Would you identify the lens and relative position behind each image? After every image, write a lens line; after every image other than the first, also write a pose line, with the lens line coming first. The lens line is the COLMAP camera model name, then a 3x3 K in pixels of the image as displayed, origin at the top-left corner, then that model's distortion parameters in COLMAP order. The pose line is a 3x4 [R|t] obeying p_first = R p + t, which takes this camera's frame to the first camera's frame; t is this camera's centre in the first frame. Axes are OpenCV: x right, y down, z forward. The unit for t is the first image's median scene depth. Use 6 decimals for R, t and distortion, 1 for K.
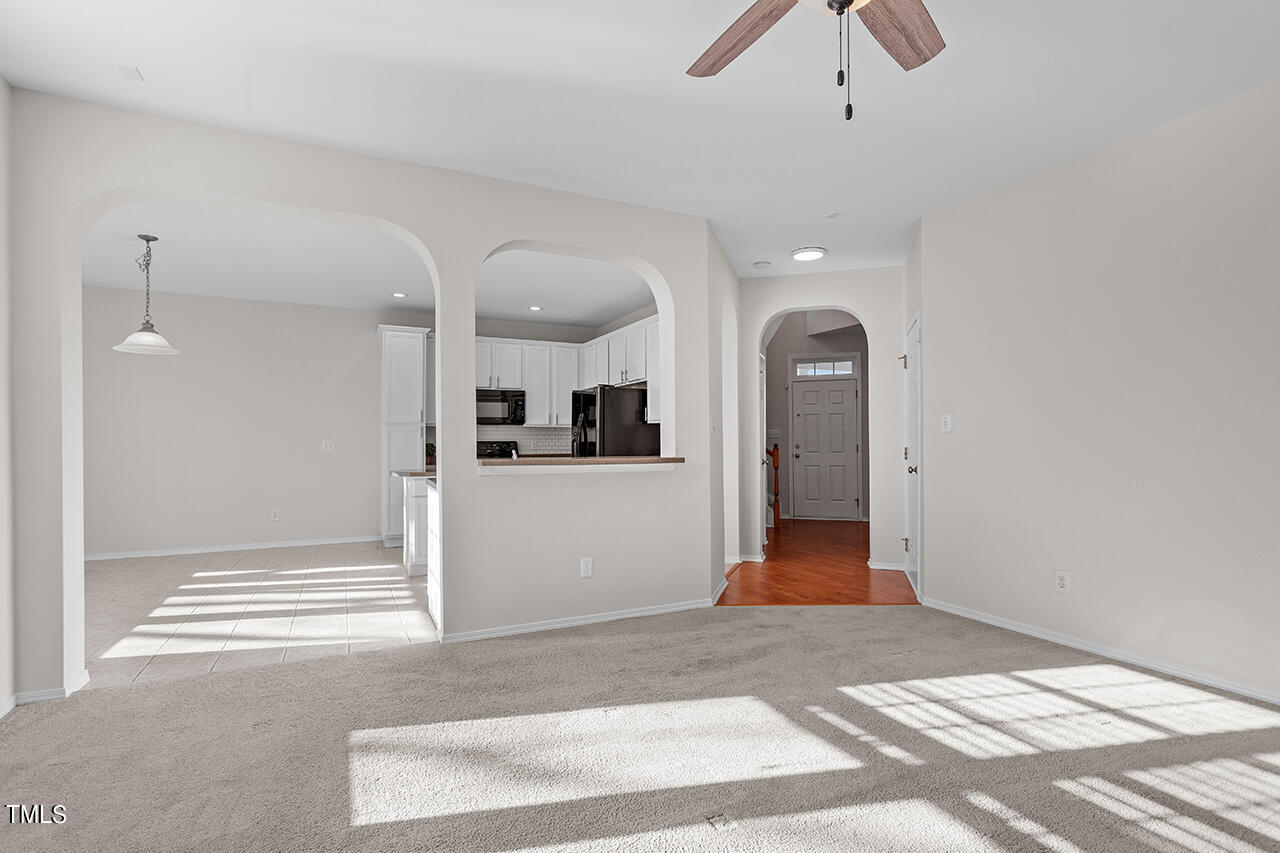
lens RADIAL K [[607.5, 0, 635.5], [0, 607.5, 434.8], [0, 0, 1]] dist [0.004064, -0.001133]
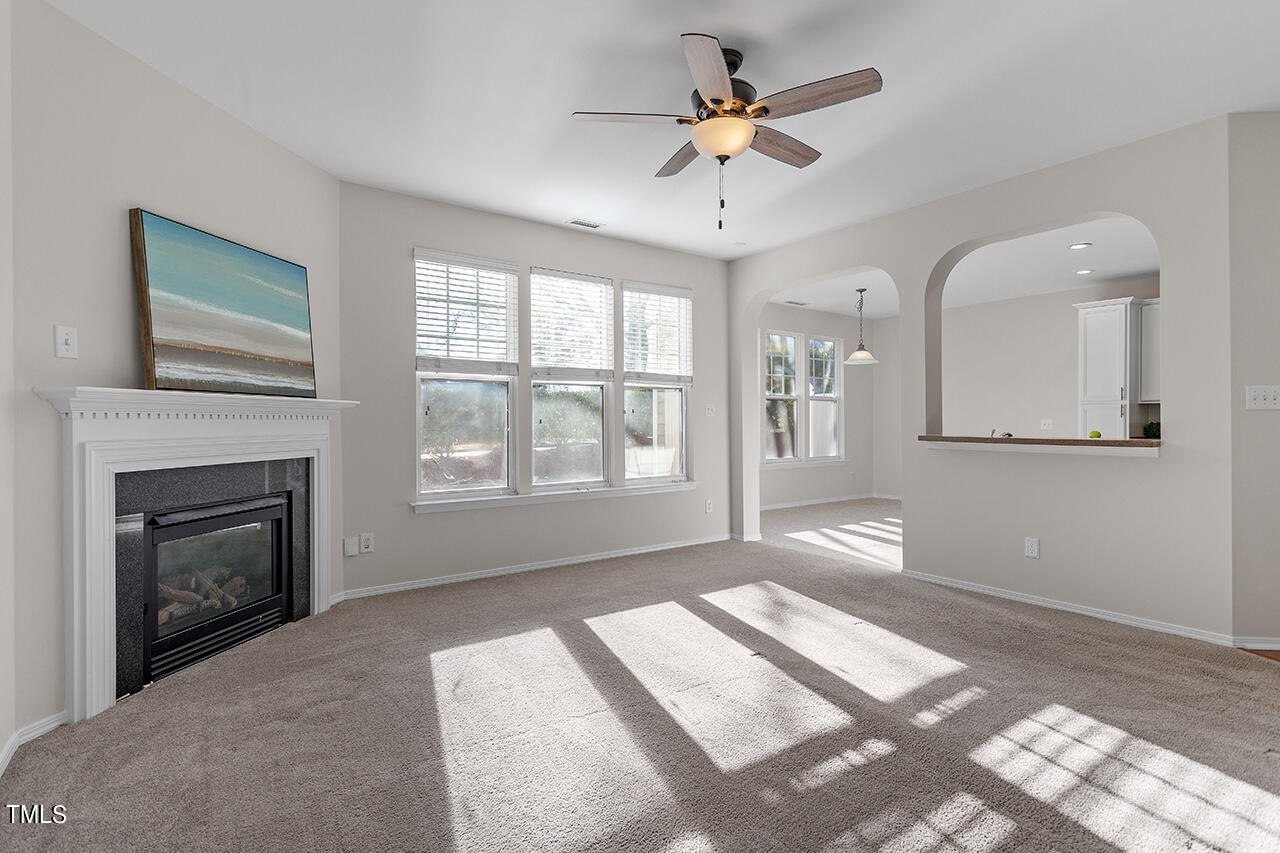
lens RADIAL K [[607.5, 0, 640.8], [0, 607.5, 422.4], [0, 0, 1]] dist [0.004064, -0.001133]
pose [[0.189912, 0.003832, -0.981794, 1.160203], [0.009638, 0.999937, 0.005768, 0.002040], [0.981754, -0.010558, 0.189863, 0.271983]]
